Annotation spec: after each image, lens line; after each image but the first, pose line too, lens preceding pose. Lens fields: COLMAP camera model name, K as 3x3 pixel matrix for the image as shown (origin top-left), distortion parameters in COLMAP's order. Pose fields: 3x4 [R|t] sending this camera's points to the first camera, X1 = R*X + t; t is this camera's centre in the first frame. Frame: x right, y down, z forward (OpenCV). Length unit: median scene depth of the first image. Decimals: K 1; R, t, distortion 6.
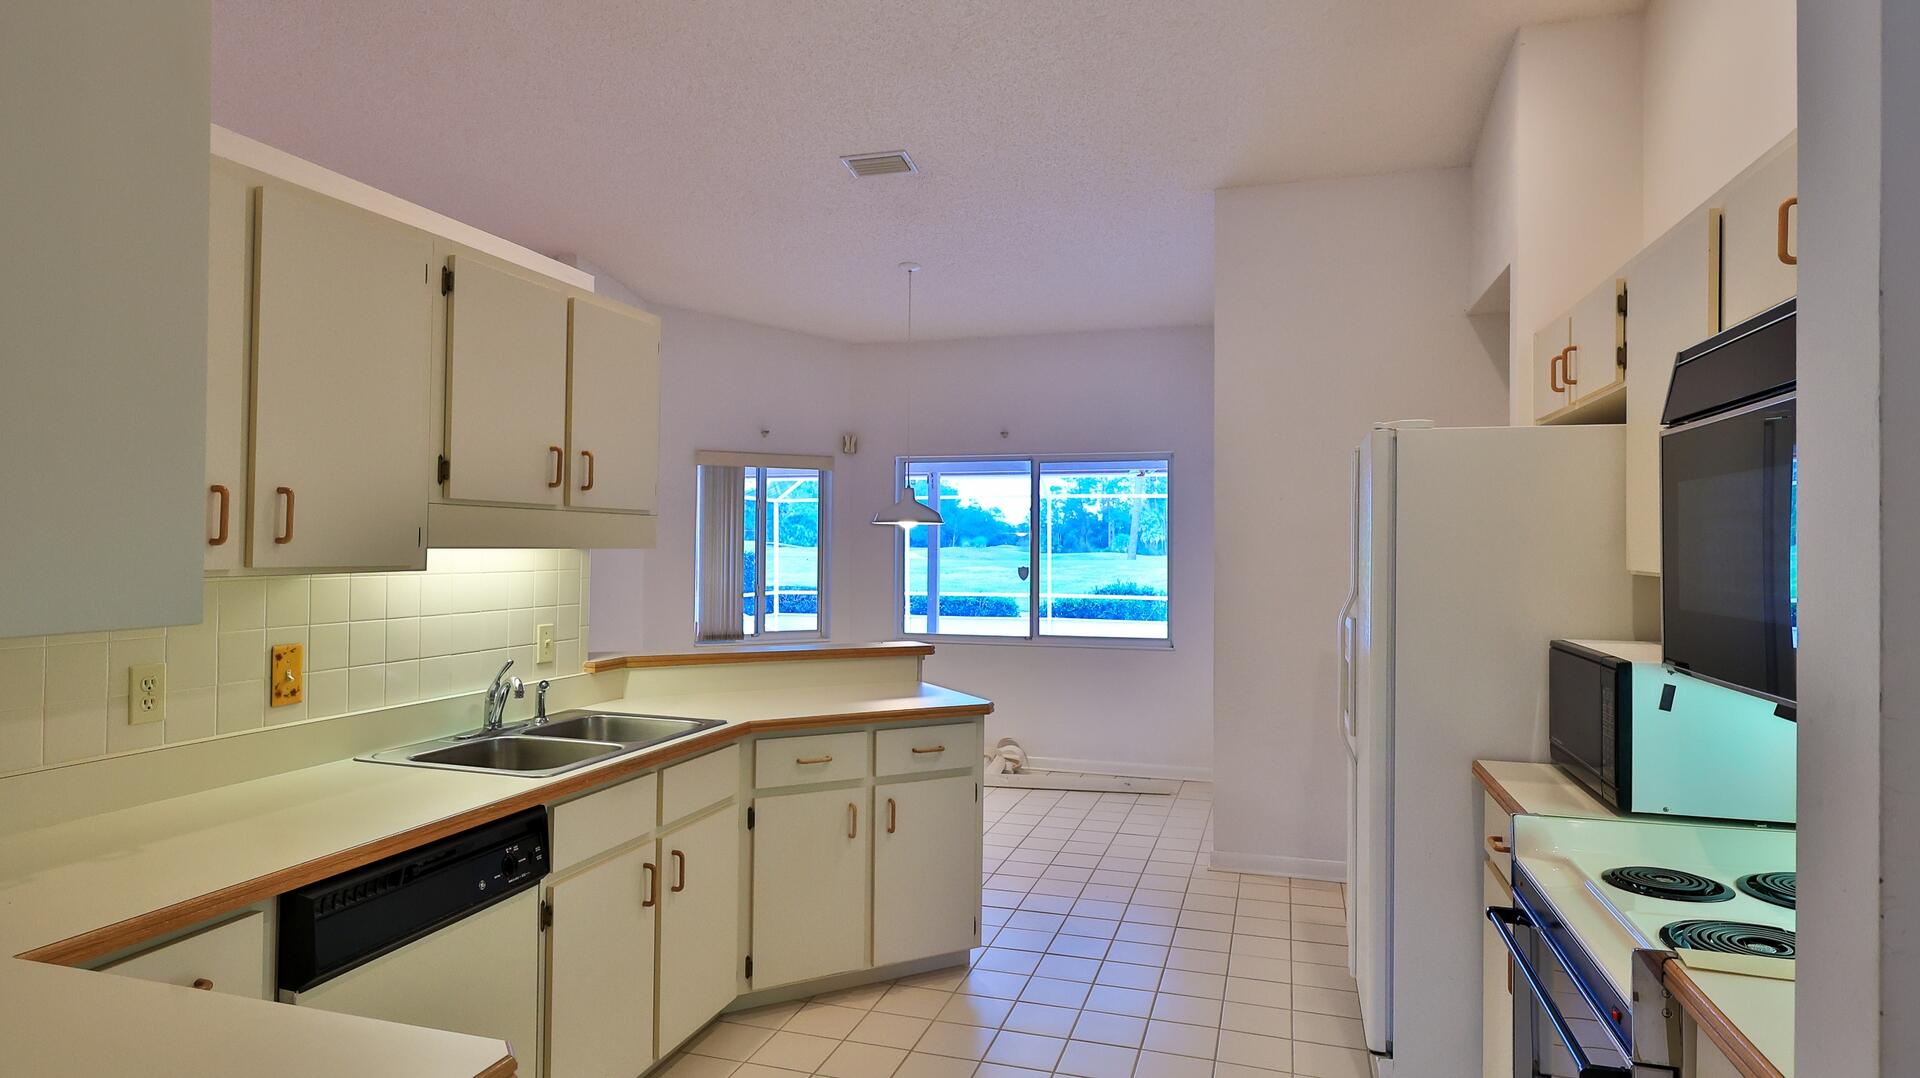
lens RADIAL K [[1053.3, 0, 957.9], [0, 1053.3, 540.4], [0, 0, 1]] dist [0.001301, 0.000018]
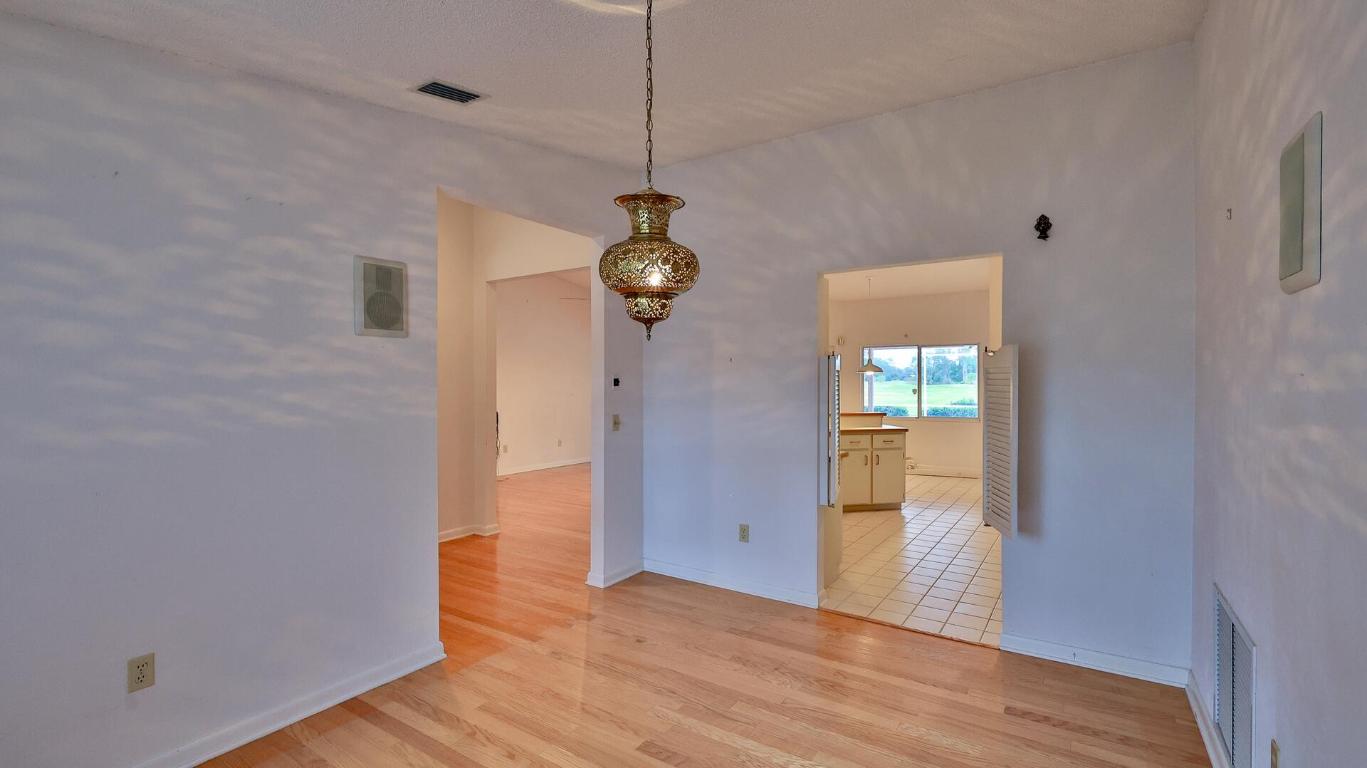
lens RADIAL K [[608.4, 0, 686.6], [0, 608.4, 387.0], [0, 0, 1]] dist [-0.000764, 0.000875]
pose [[0.959358, -0.007276, -0.282098, -0.035249], [0.011045, 0.999870, 0.011774, -0.000289], [0.281976, -0.014411, 0.959313, -0.369660]]
